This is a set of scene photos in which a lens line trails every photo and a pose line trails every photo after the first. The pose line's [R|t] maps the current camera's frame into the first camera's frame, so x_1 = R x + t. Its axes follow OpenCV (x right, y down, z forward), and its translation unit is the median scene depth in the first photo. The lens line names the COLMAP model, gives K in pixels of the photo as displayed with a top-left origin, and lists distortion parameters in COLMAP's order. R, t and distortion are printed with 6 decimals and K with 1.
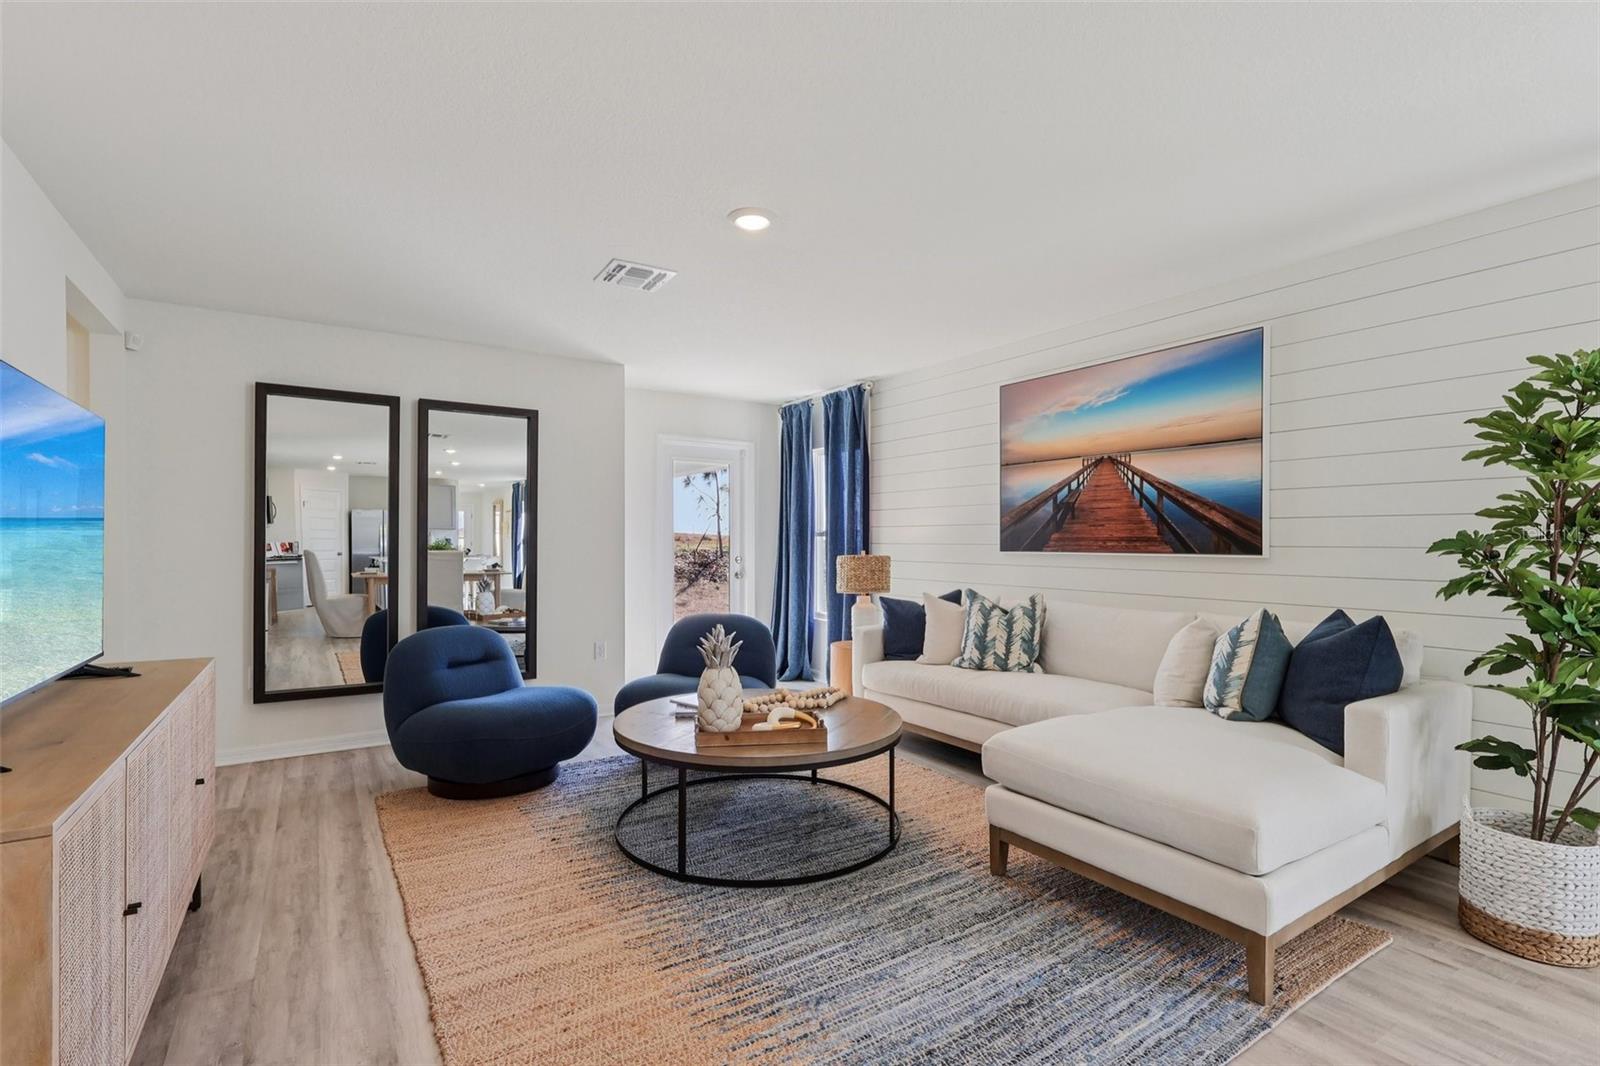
lens RADIAL K [[733.8, 0, 798.2], [0, 733.8, 540.4], [0, 0, 1]] dist [-0.004578, 0.000453]
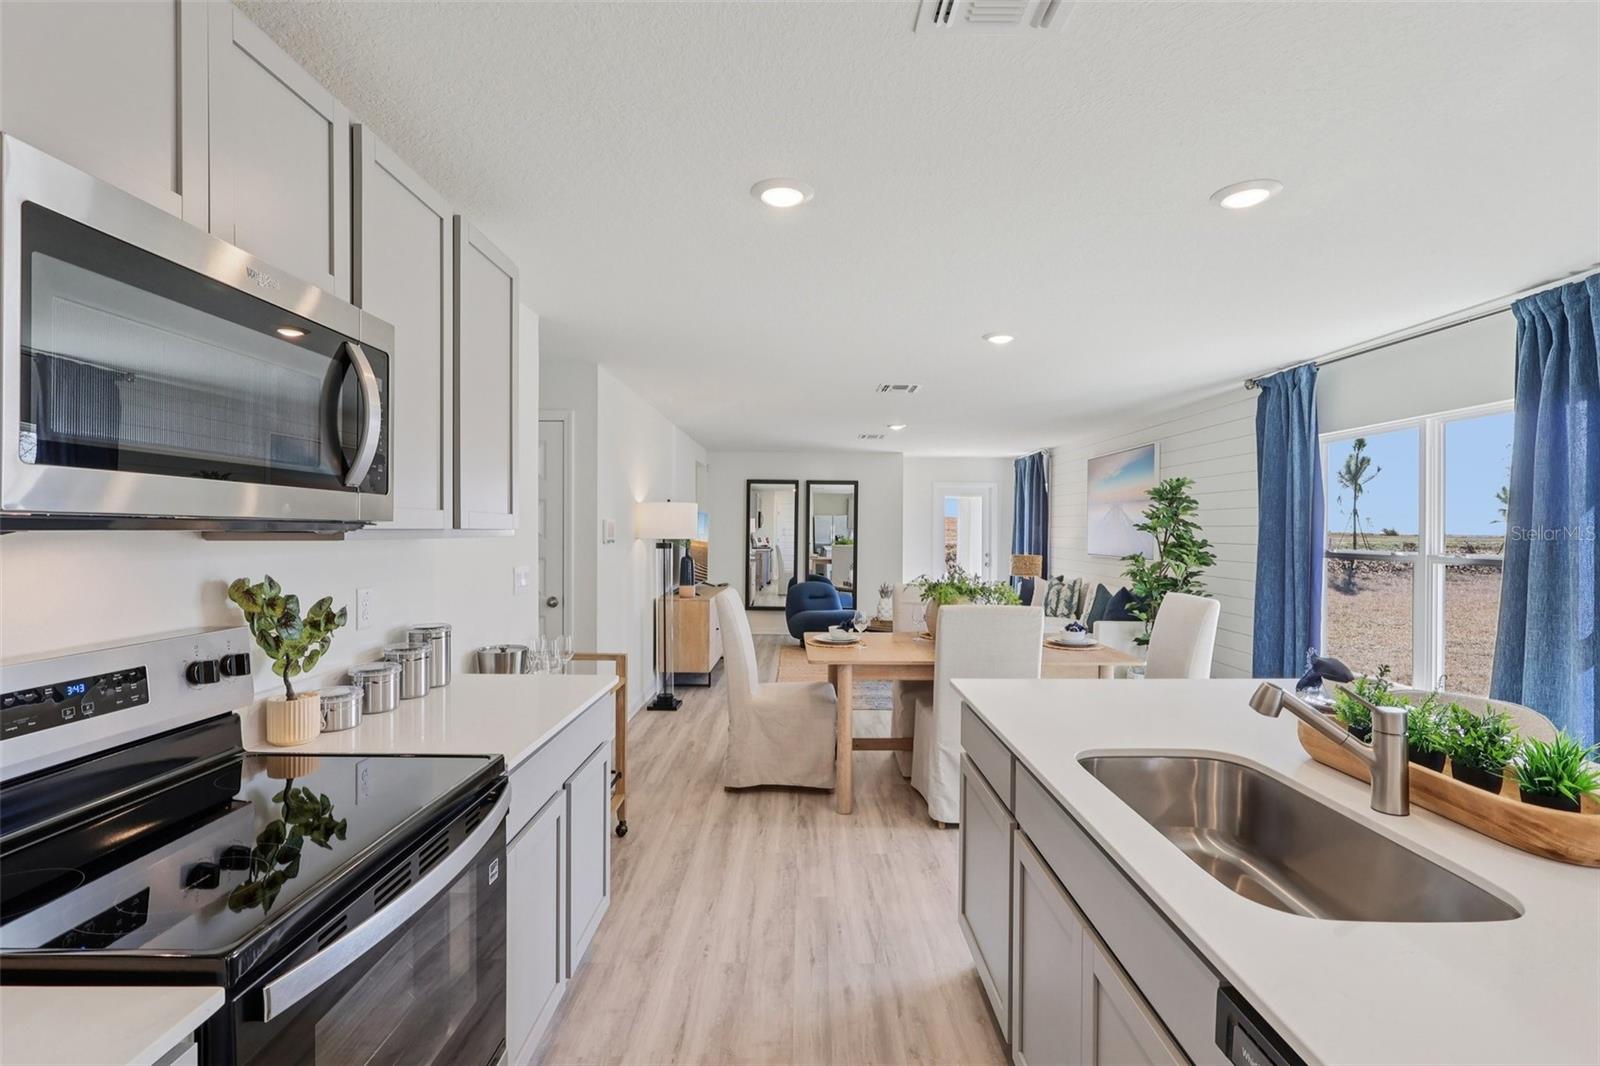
lens RADIAL K [[733.8, 0, 798.5], [0, 733.8, 530.7], [0, 0, 1]] dist [-0.004578, 0.000453]
pose [[0.833067, 0.001743, -0.553169, 0.794130], [-0.001027, 0.999998, 0.001605, -0.051159], [0.553171, -0.000769, 0.833068, -0.990730]]
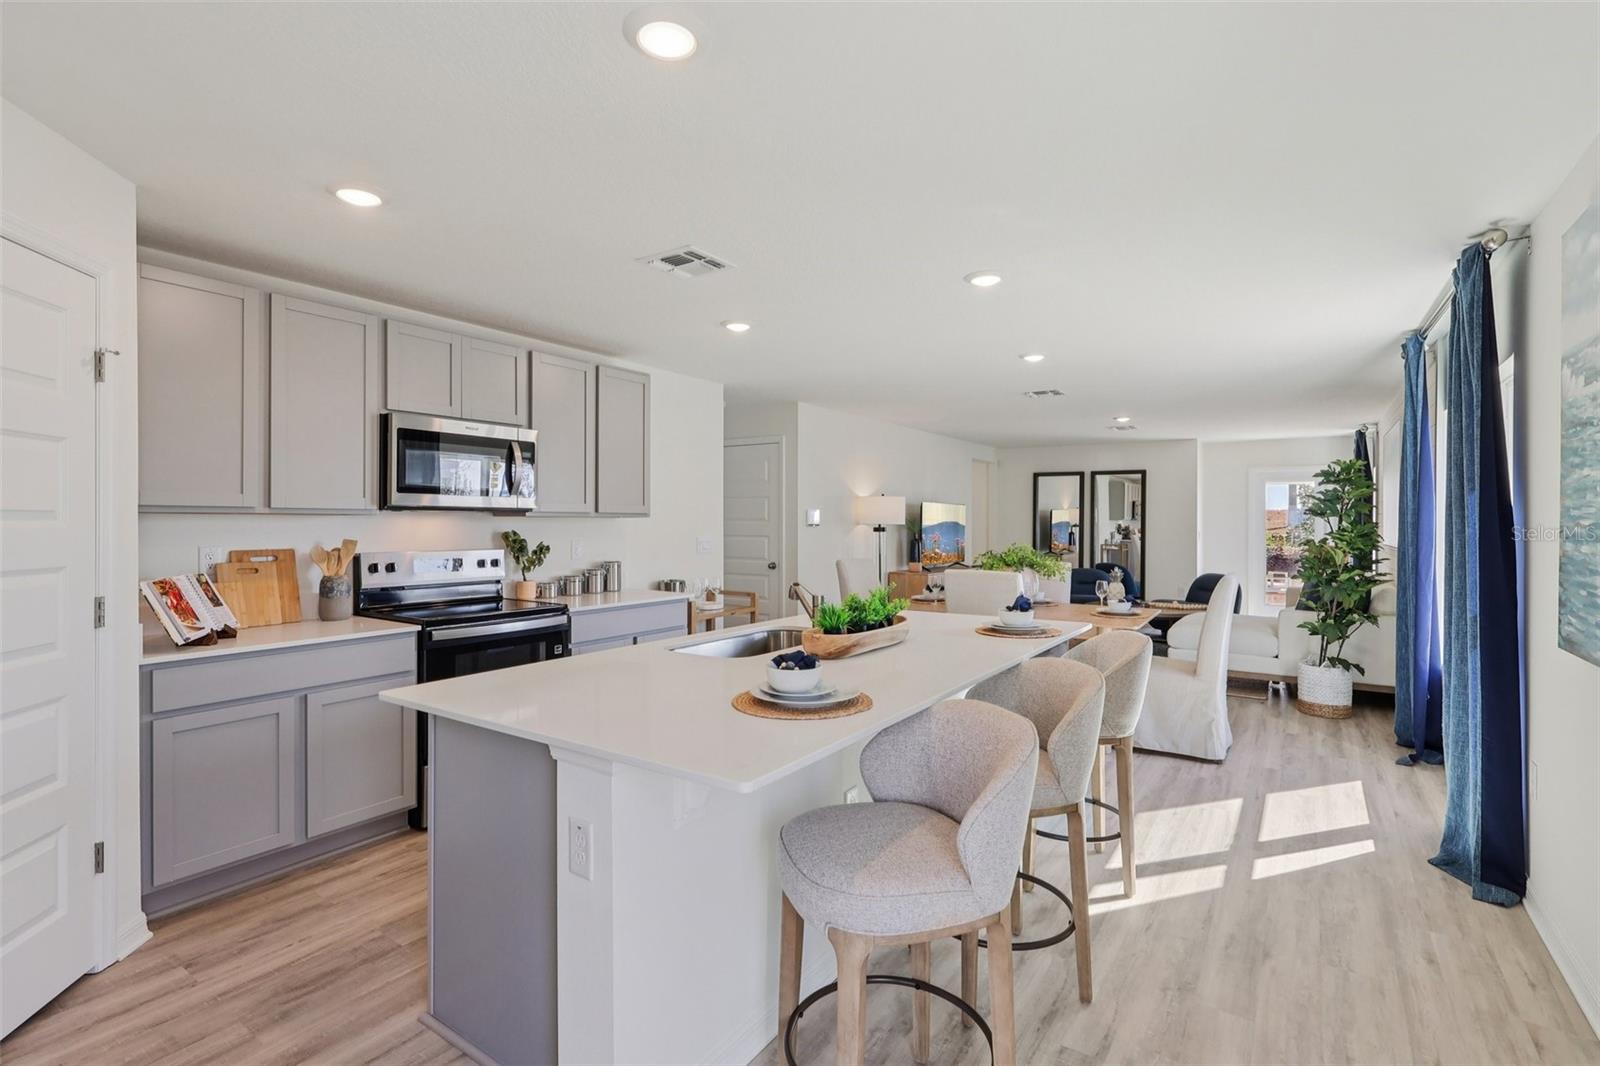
lens RADIAL K [[733.8, 0, 799.3], [0, 733.8, 531.7], [0, 0, 1]] dist [-0.004578, 0.000453]
pose [[0.376620, 0.010542, -0.926308, 1.466695], [0.000009, 0.999935, 0.011384, -0.034763], [0.926368, -0.004295, 0.376595, -0.824542]]
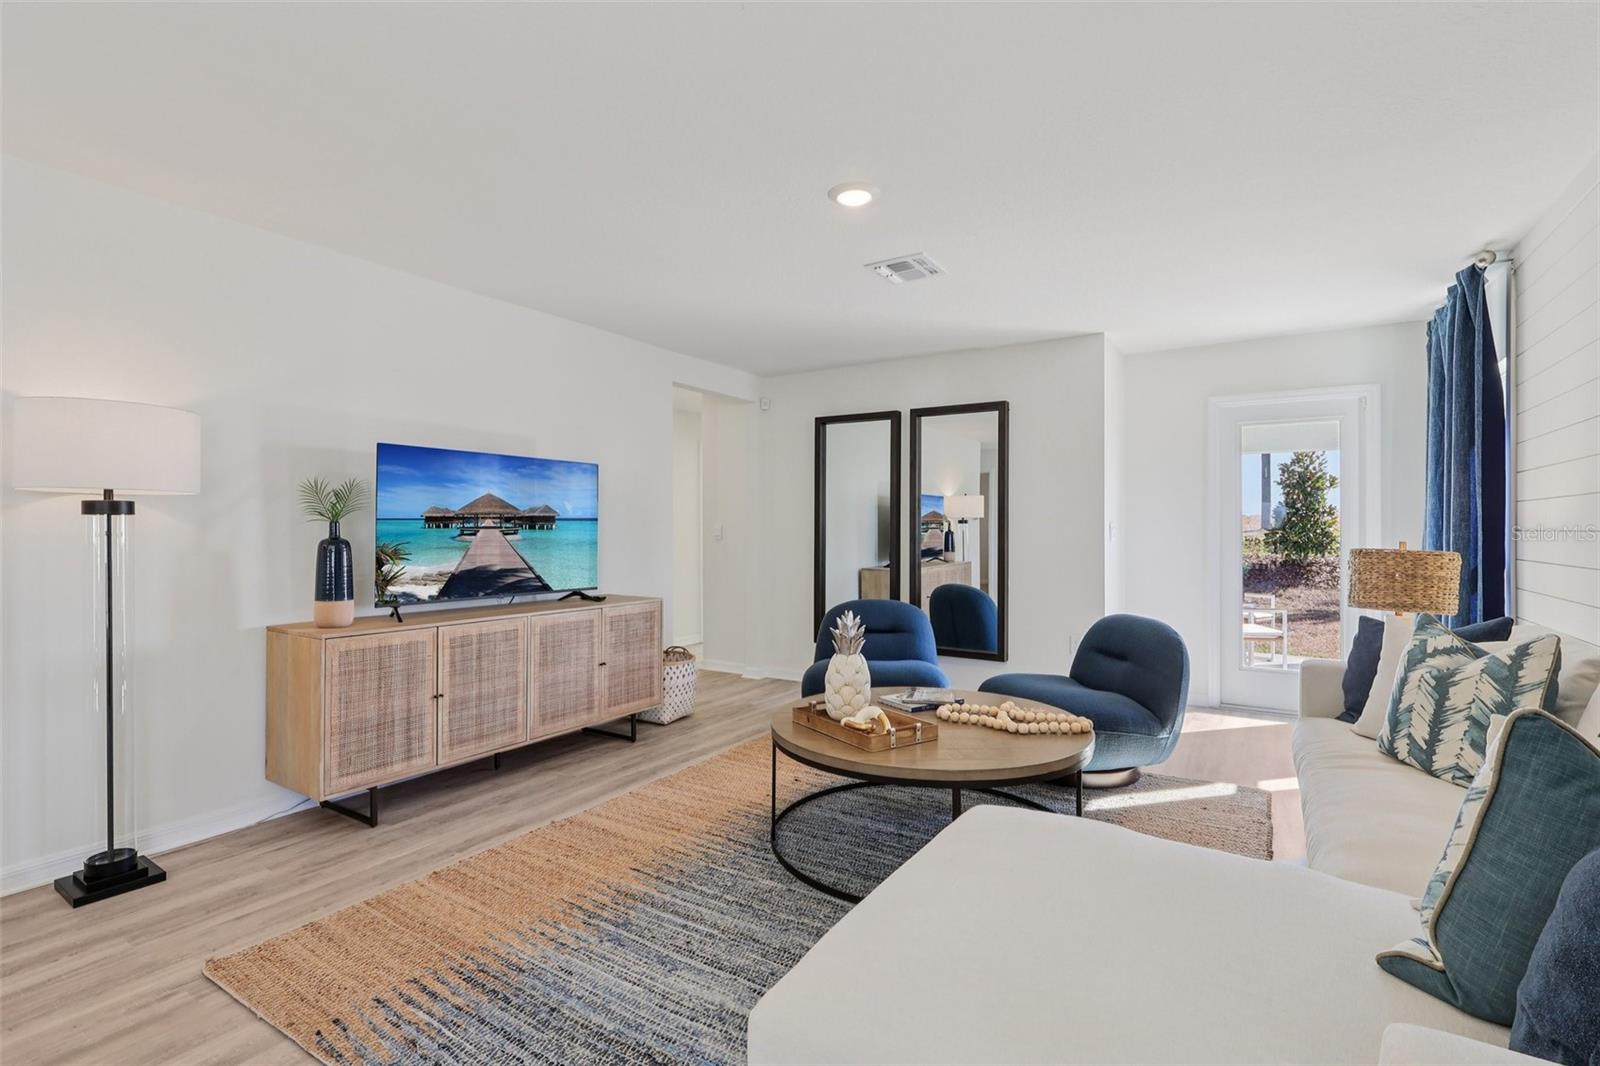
lens RADIAL K [[733.8, 0, 809.7], [0, 733.8, 541.4], [0, 0, 1]] dist [-0.004578, 0.000453]
pose [[0.432576, 0.009830, -0.901544, 0.564419], [0.003875, 0.999911, 0.012761, 0.005328], [0.901589, -0.009013, 0.432500, 0.387754]]
